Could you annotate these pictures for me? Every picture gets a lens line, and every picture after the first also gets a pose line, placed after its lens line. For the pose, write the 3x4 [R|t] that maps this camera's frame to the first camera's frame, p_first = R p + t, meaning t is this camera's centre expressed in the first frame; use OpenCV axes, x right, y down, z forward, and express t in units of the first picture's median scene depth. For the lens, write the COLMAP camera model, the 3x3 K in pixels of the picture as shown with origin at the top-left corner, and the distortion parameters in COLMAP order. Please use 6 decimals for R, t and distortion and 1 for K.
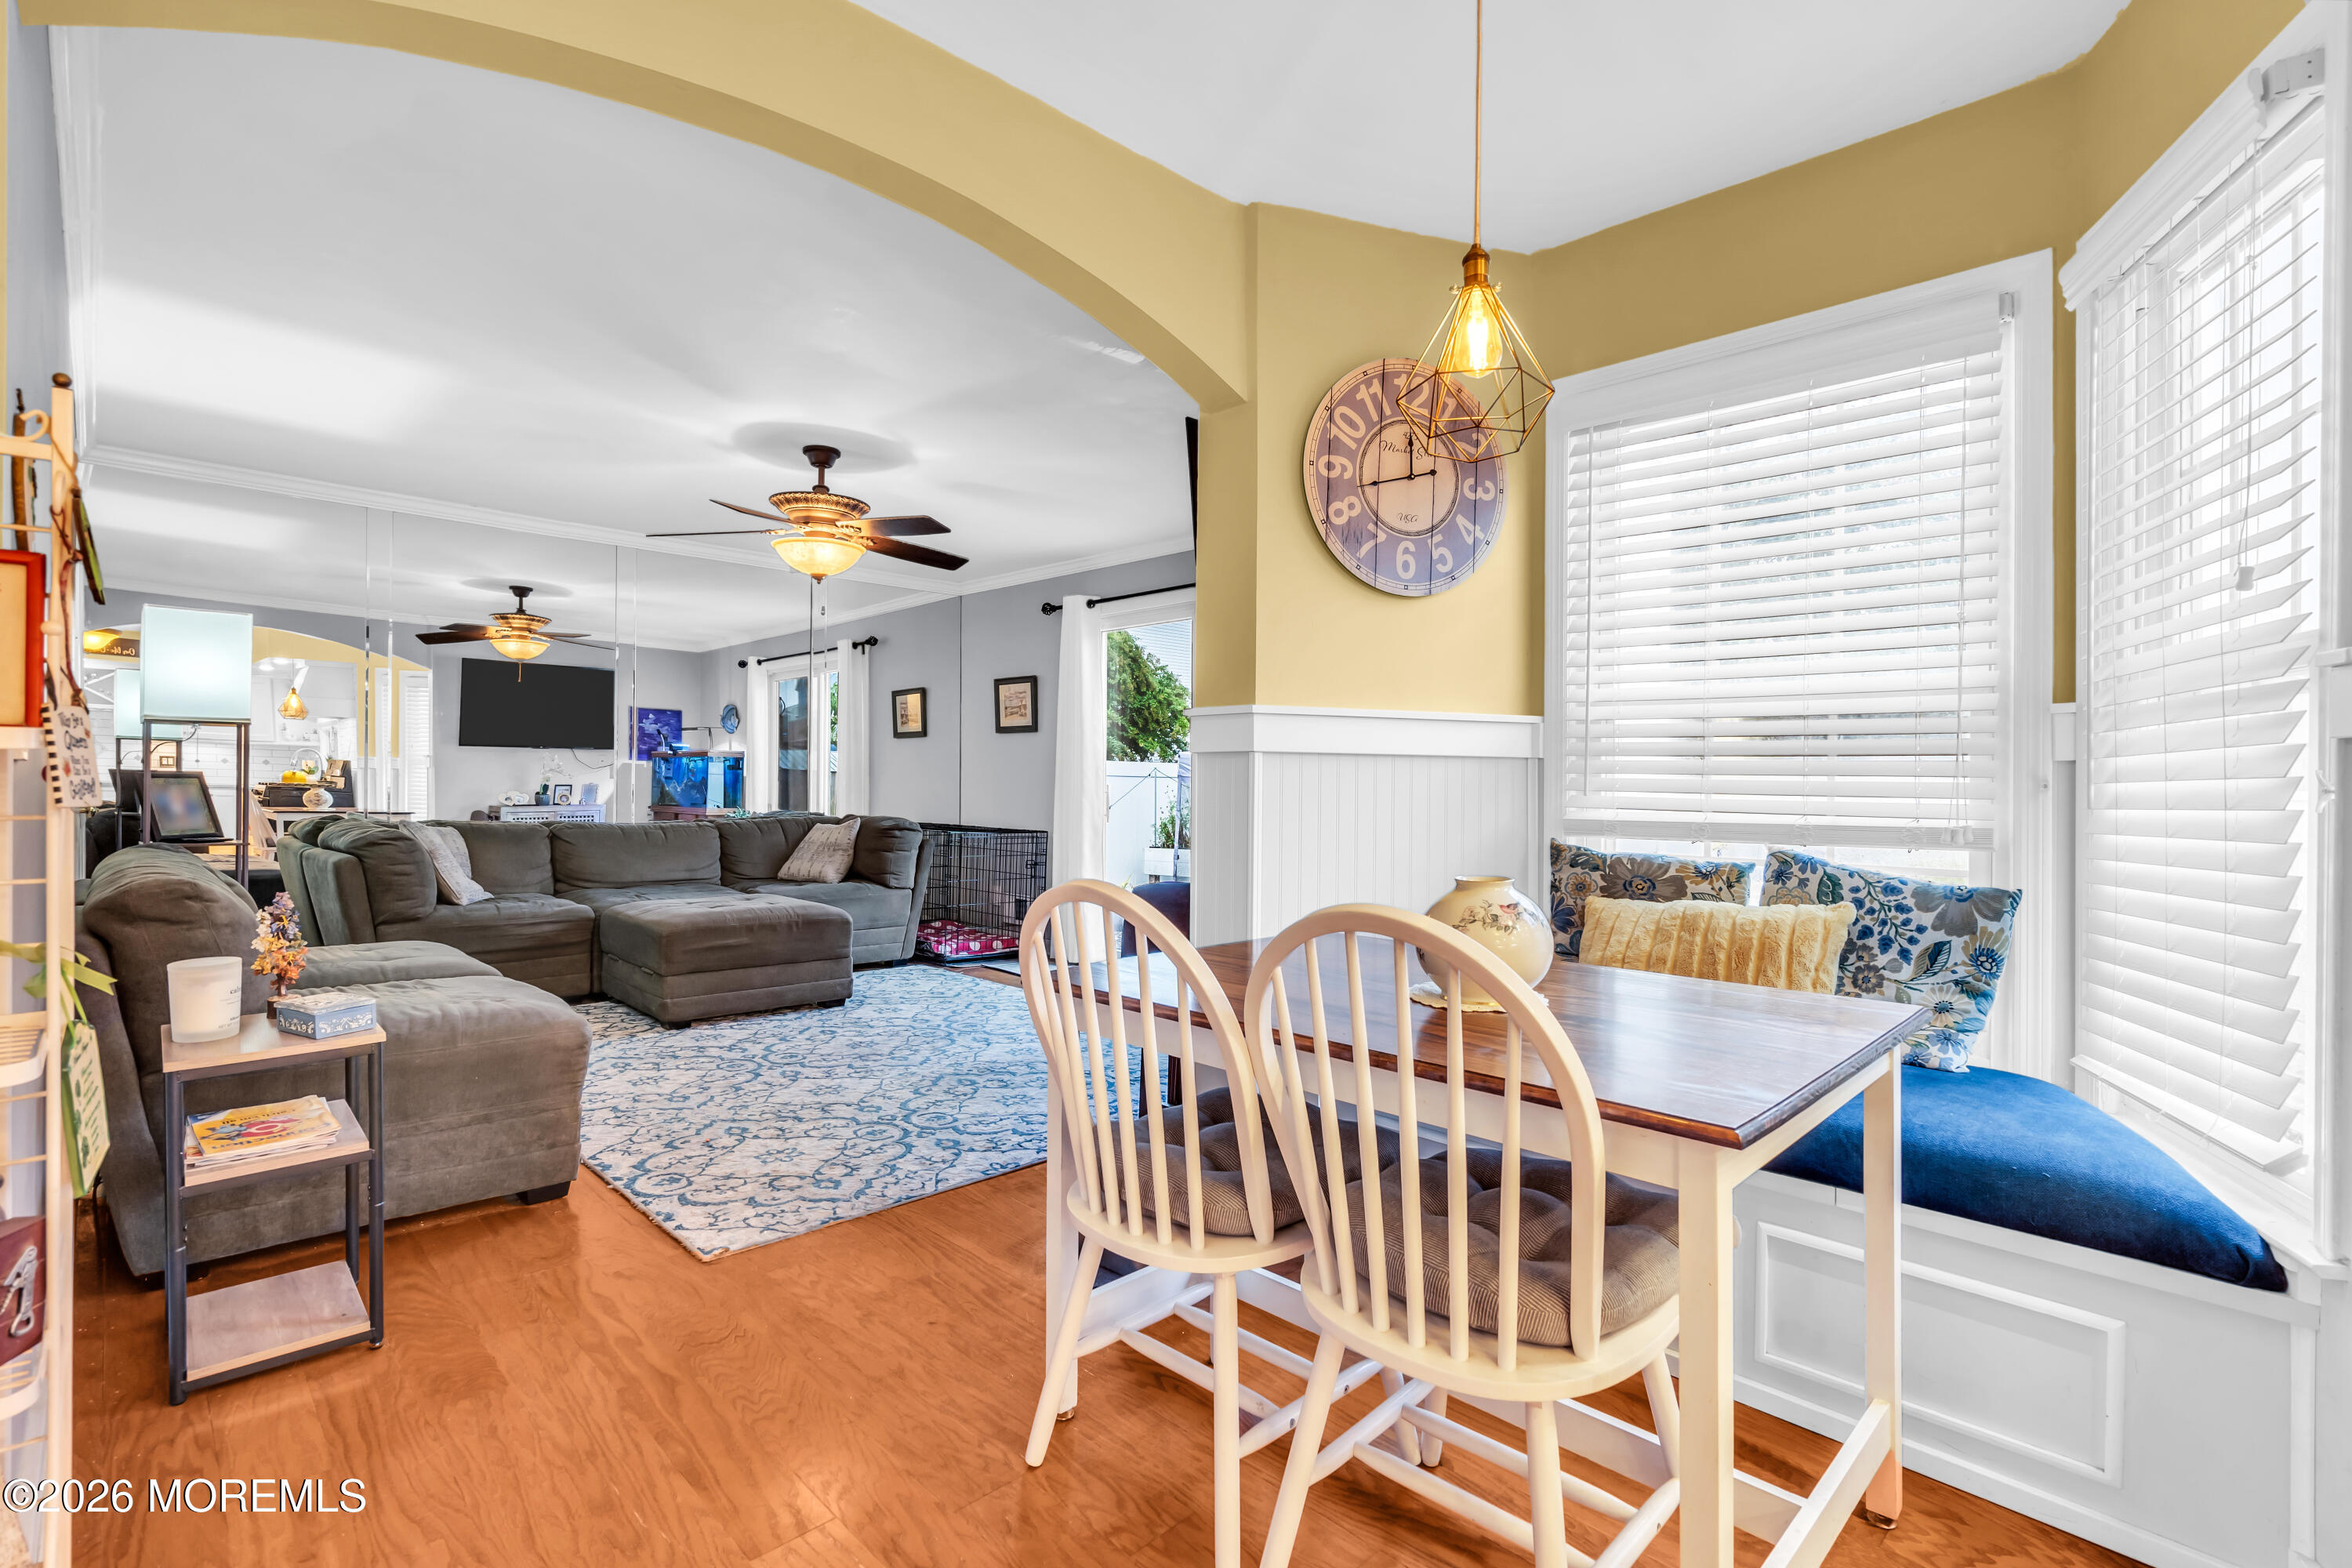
lens RADIAL K [[1109.1, 0, 1179.9], [0, 1109.1, 780.8], [0, 0, 1]] dist [-0.000941, 0.000530]
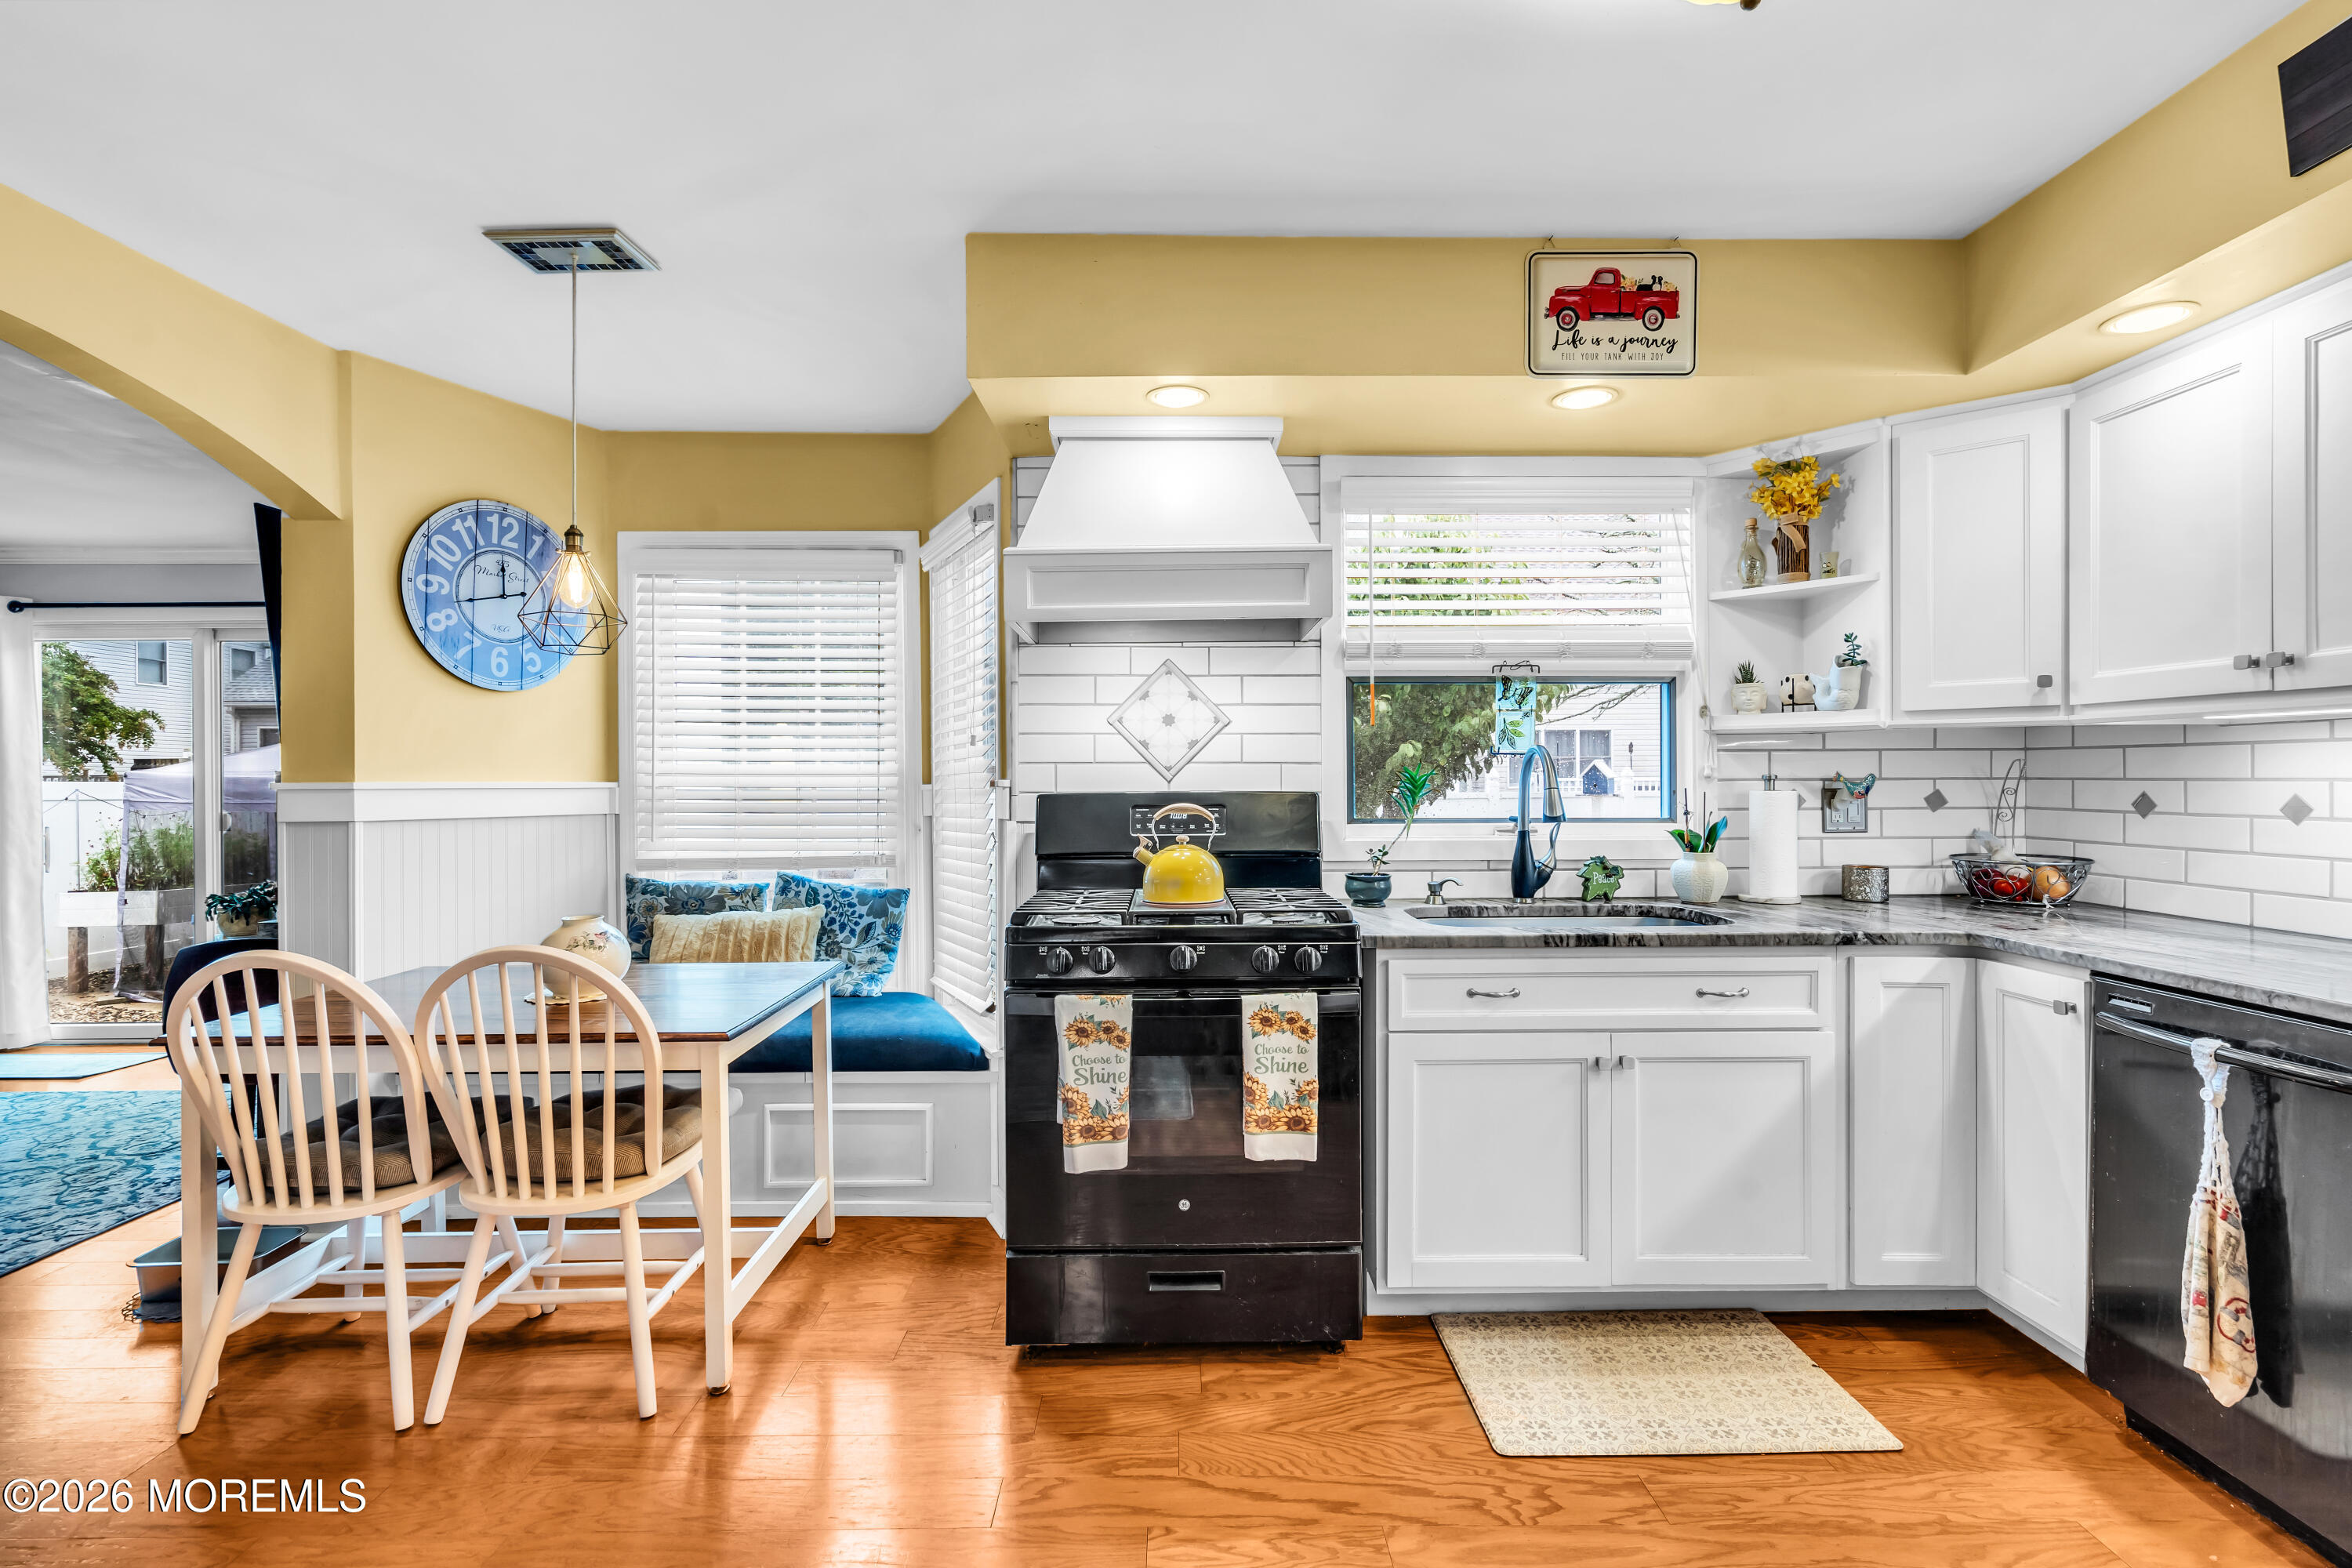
lens RADIAL K [[1068.5, 0, 1179.0], [0, 1068.5, 778.8], [0, 0, 1]] dist [-0.000597, 0.000247]
pose [[0.692919, -0.012067, 0.720914, -0.137460], [0.013056, 0.999906, 0.004187, -0.062449], [-0.720897, 0.006511, 0.693012, -0.393469]]
